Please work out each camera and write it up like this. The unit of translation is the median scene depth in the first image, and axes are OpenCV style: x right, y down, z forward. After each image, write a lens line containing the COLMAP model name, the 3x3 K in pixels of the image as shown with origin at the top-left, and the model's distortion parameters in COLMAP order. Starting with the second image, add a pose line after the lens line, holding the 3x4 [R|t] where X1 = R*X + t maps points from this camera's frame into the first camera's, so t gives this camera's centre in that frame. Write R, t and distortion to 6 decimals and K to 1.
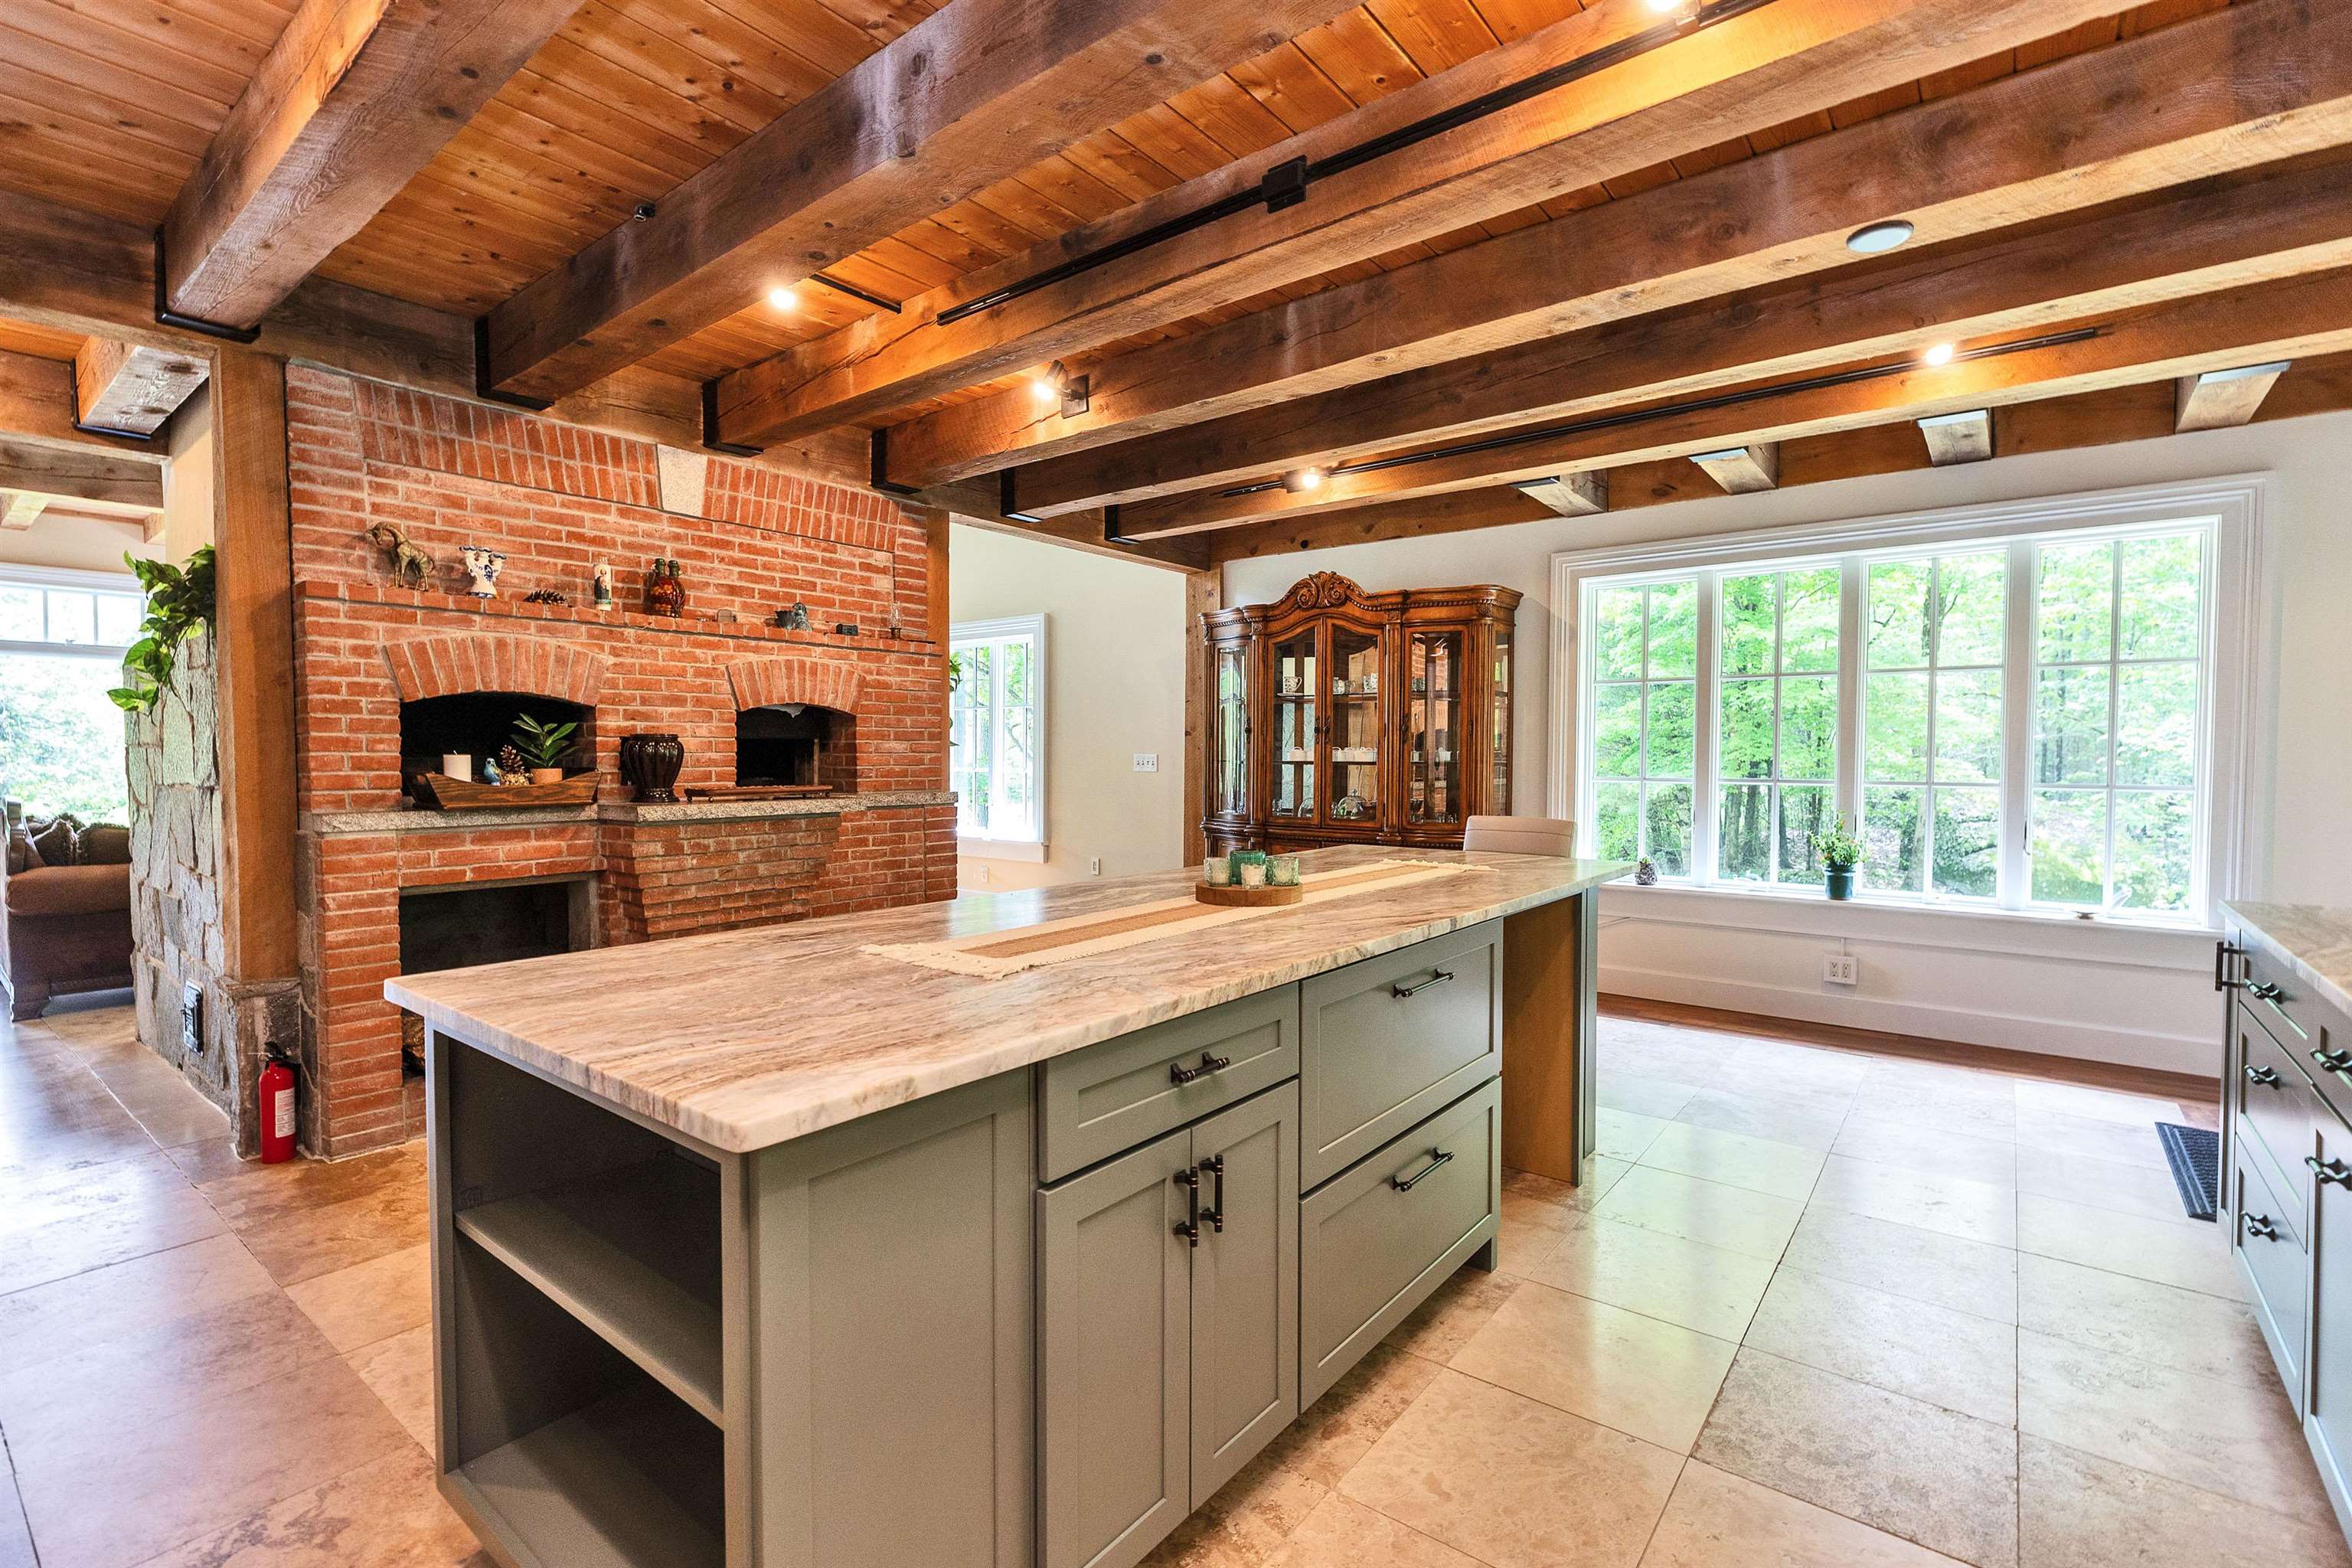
lens RADIAL K [[1052.3, 0, 1165.4], [0, 1052.3, 783.2], [0, 0, 1]] dist [0.004464, -0.000377]
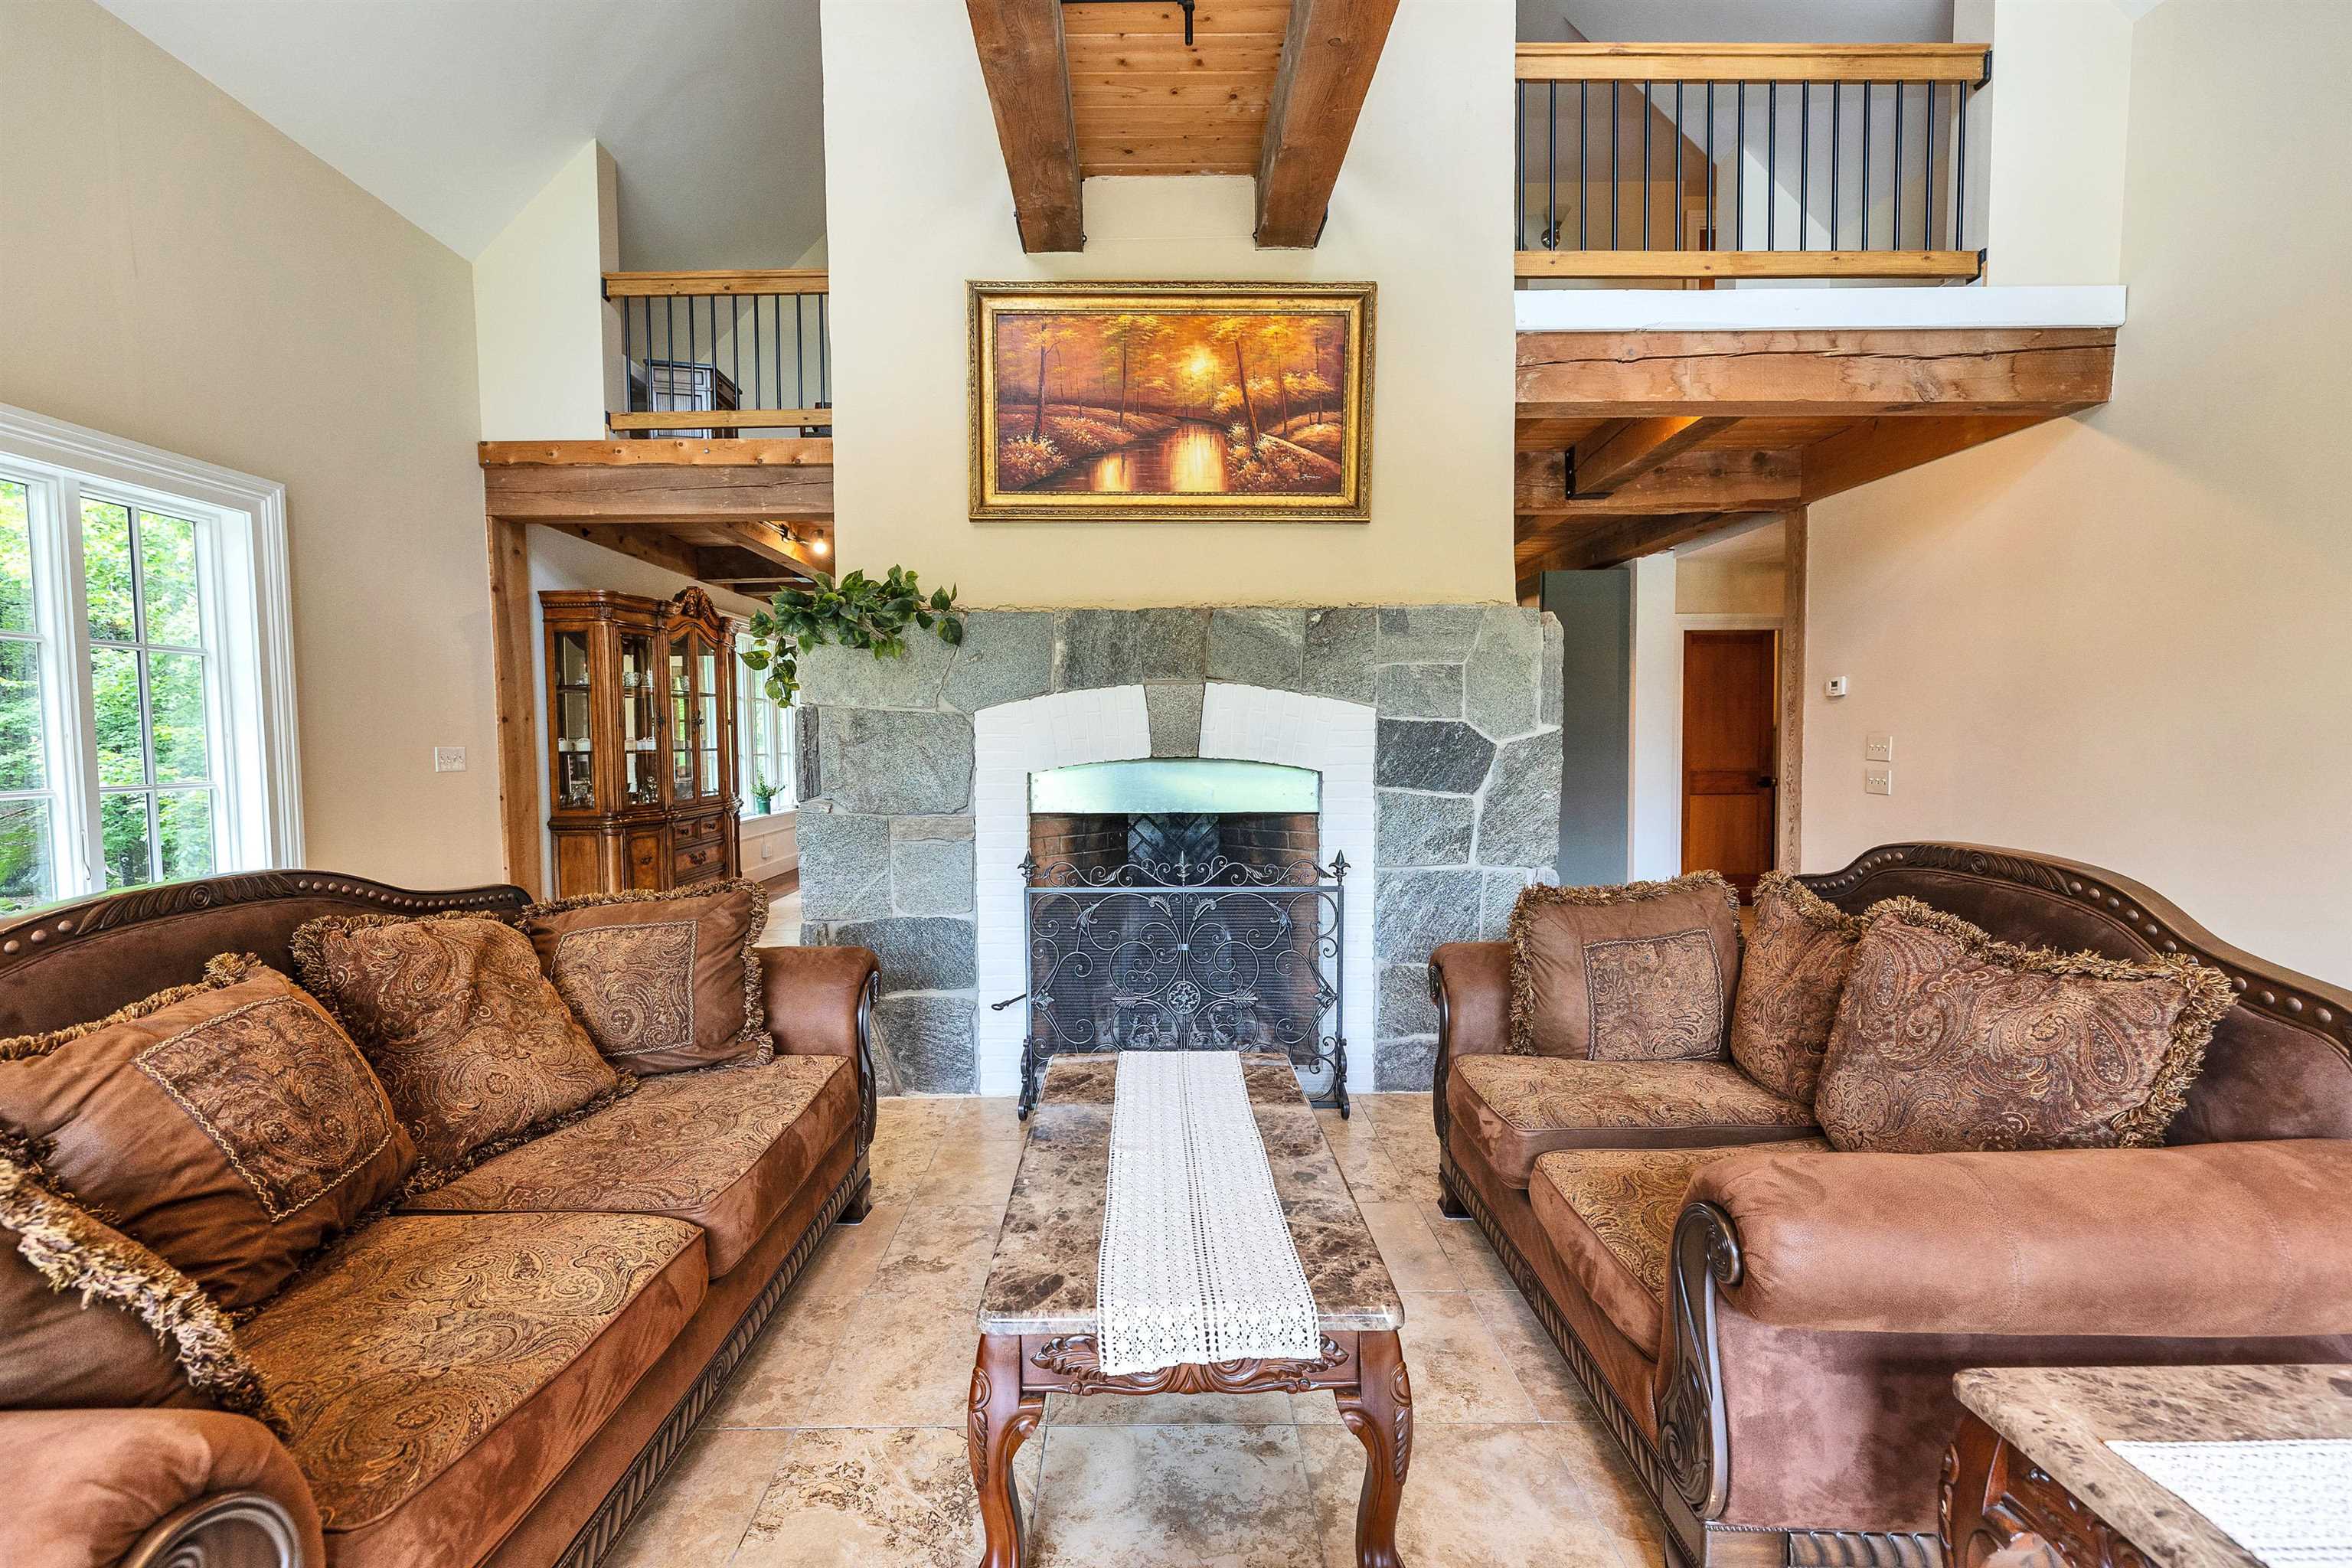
lens RADIAL K [[1083.6, 0, 1171.7], [0, 1083.6, 778.5], [0, 0, 1]] dist [0.002270, 0.000173]
pose [[-0.645192, -0.028971, 0.763471, -0.991039], [0.028184, 0.997698, 0.061677, -0.041285], [-0.763501, 0.061311, -0.642890, 1.217113]]
